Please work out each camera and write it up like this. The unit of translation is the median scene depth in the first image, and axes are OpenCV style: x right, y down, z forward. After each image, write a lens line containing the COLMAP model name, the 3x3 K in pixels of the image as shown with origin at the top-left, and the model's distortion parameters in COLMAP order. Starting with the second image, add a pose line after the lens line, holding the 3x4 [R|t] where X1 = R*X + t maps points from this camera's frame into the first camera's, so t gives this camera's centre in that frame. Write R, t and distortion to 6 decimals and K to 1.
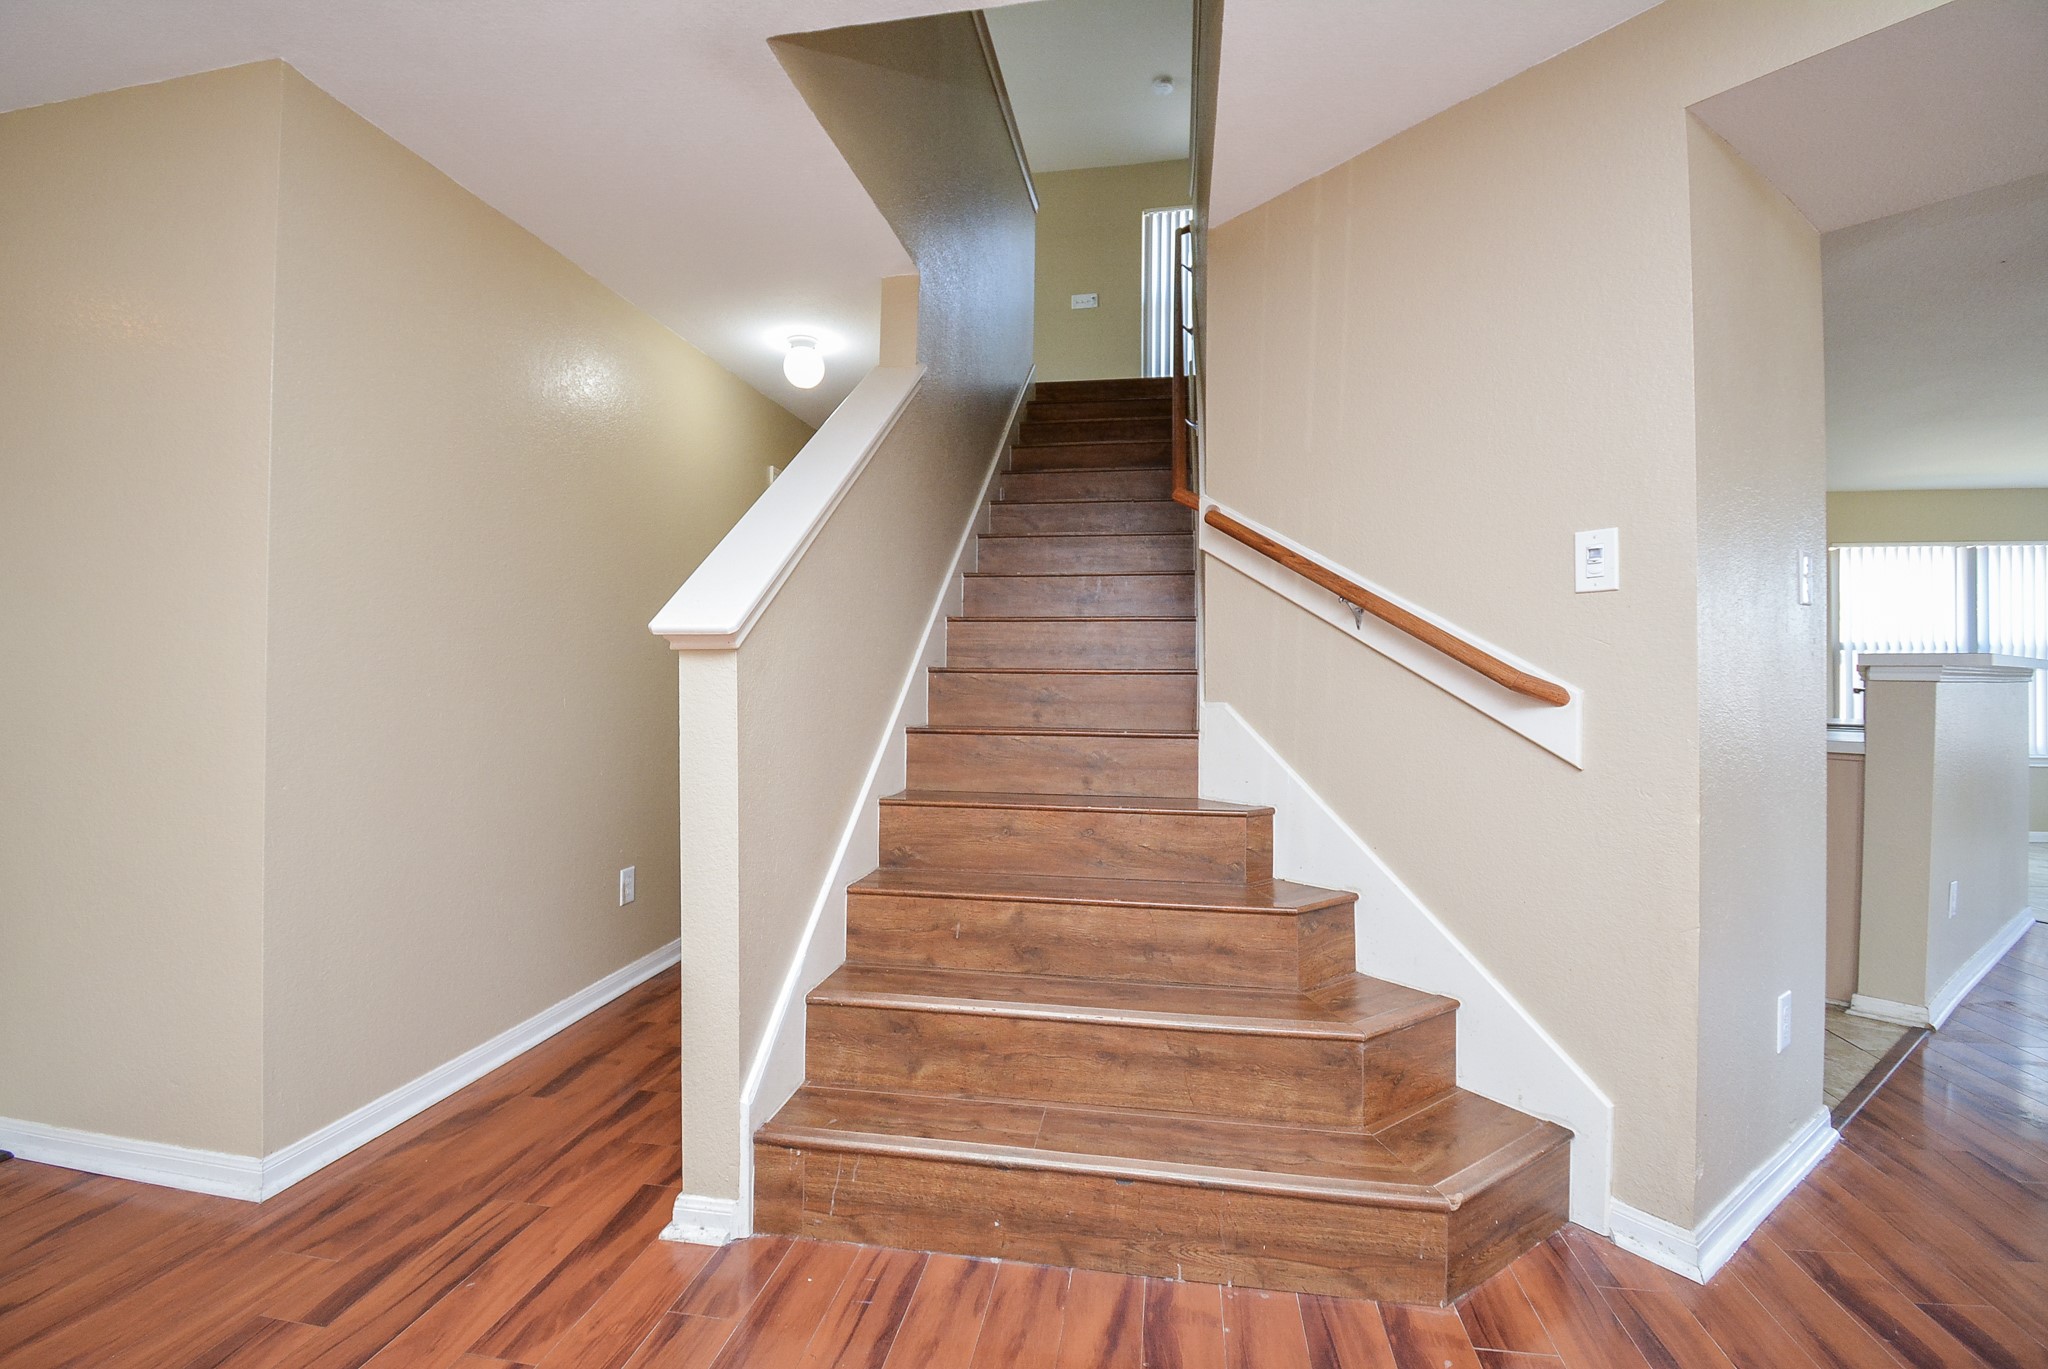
lens RADIAL K [[930.2, 0, 1014.6], [0, 930.2, 669.5], [0, 0, 1]] dist [-0.002517, -0.000379]
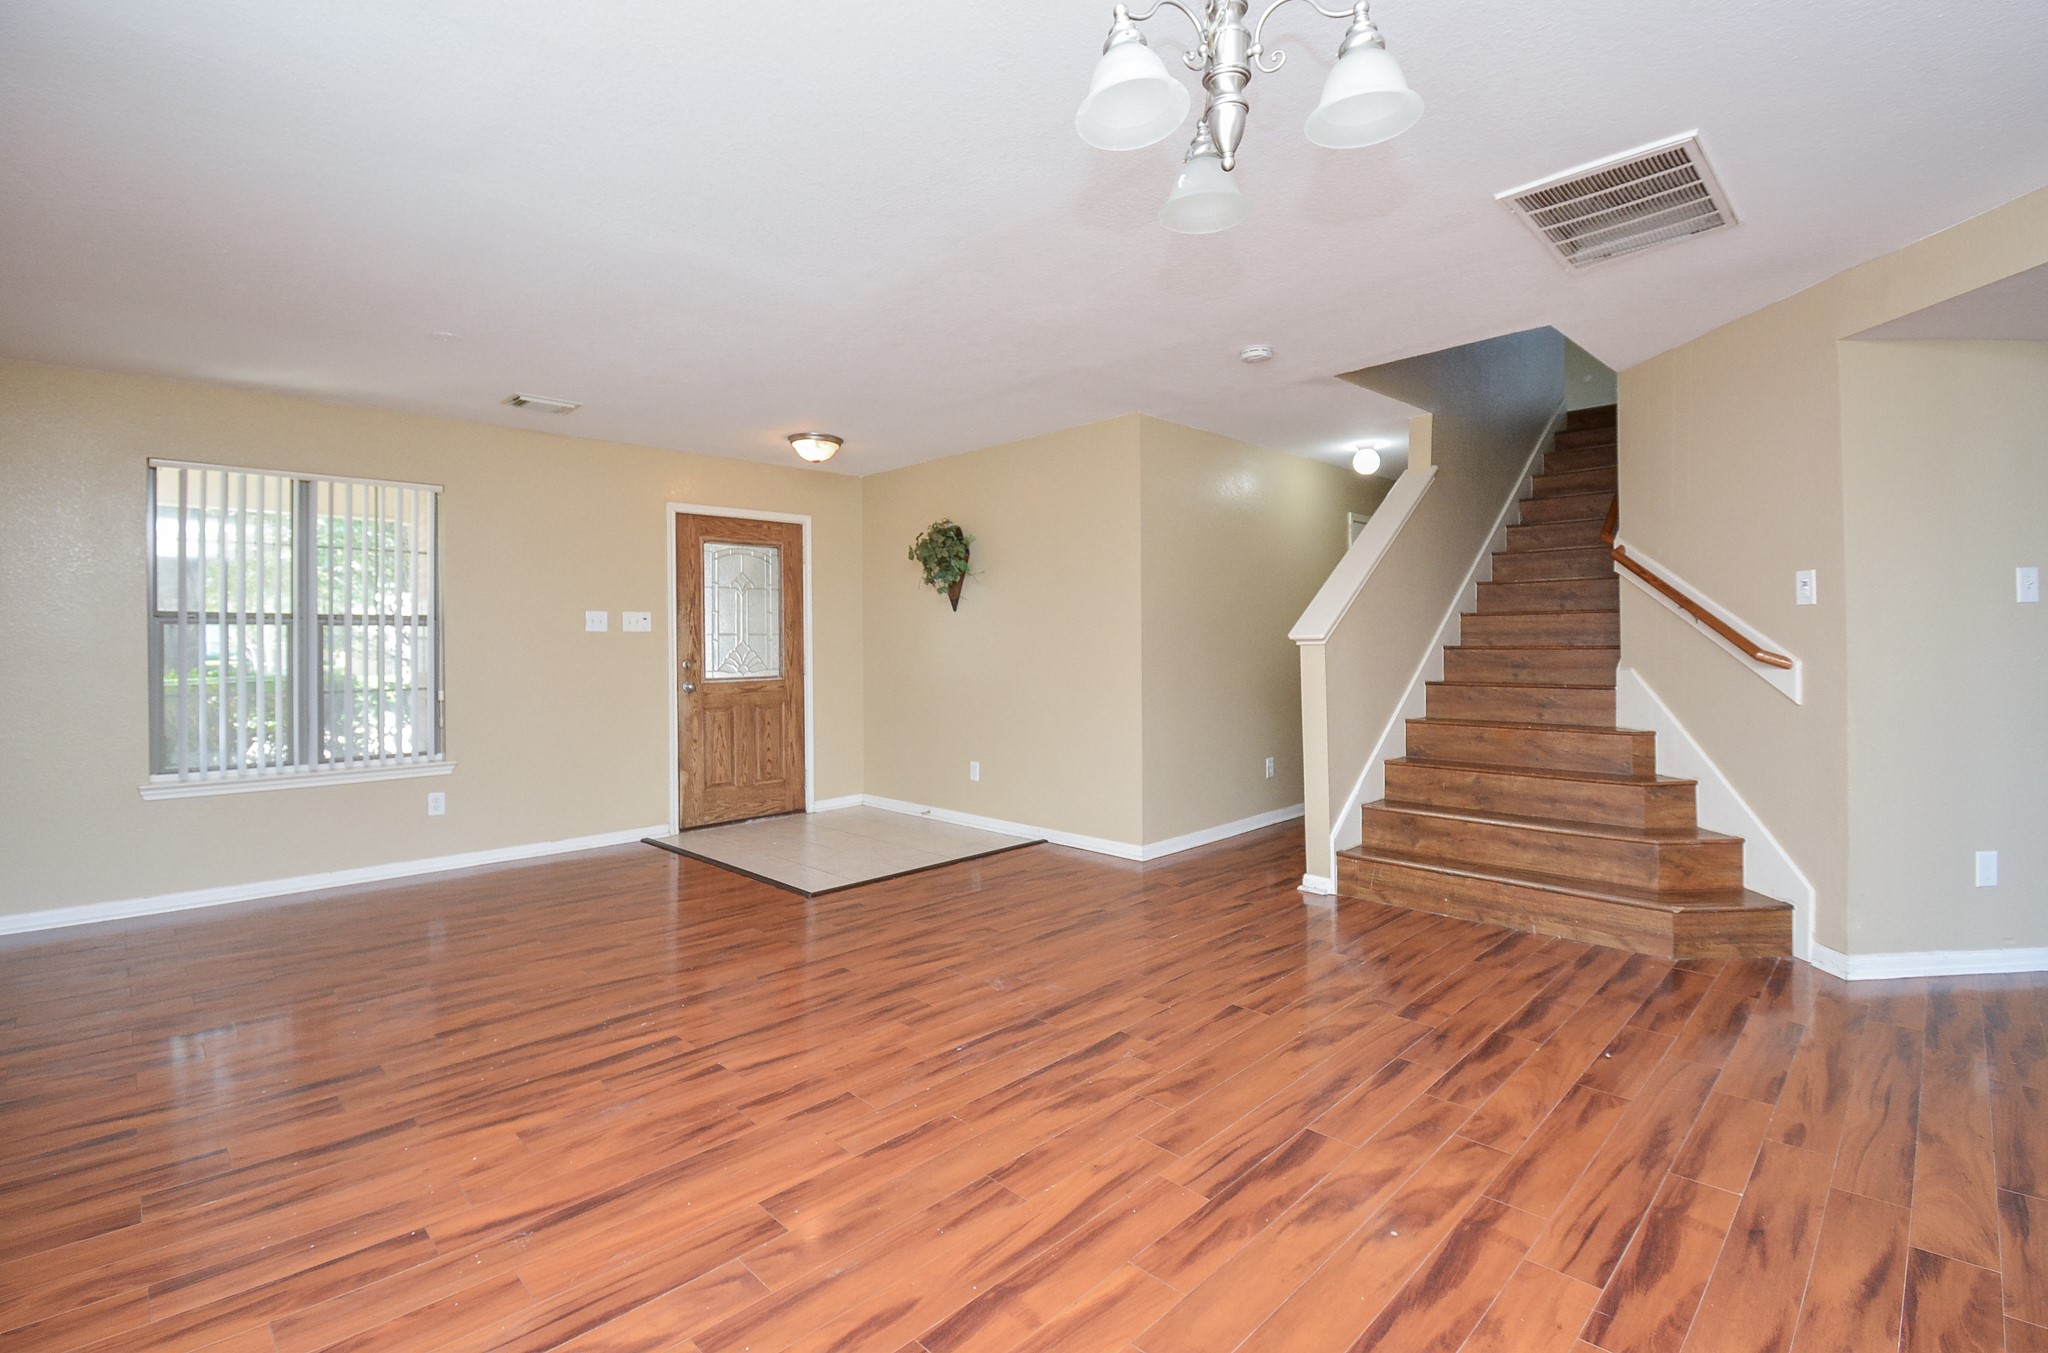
lens RADIAL K [[900.4, 0, 1024.9], [0, 900.4, 646.4], [0, 0, 1]] dist [-0.013917, -0.000487]
pose [[0.812002, -0.012847, -0.583513, 0.328394], [0.020066, 0.999781, 0.005911, -0.037249], [0.583309, -0.016509, 0.812083, -1.033423]]
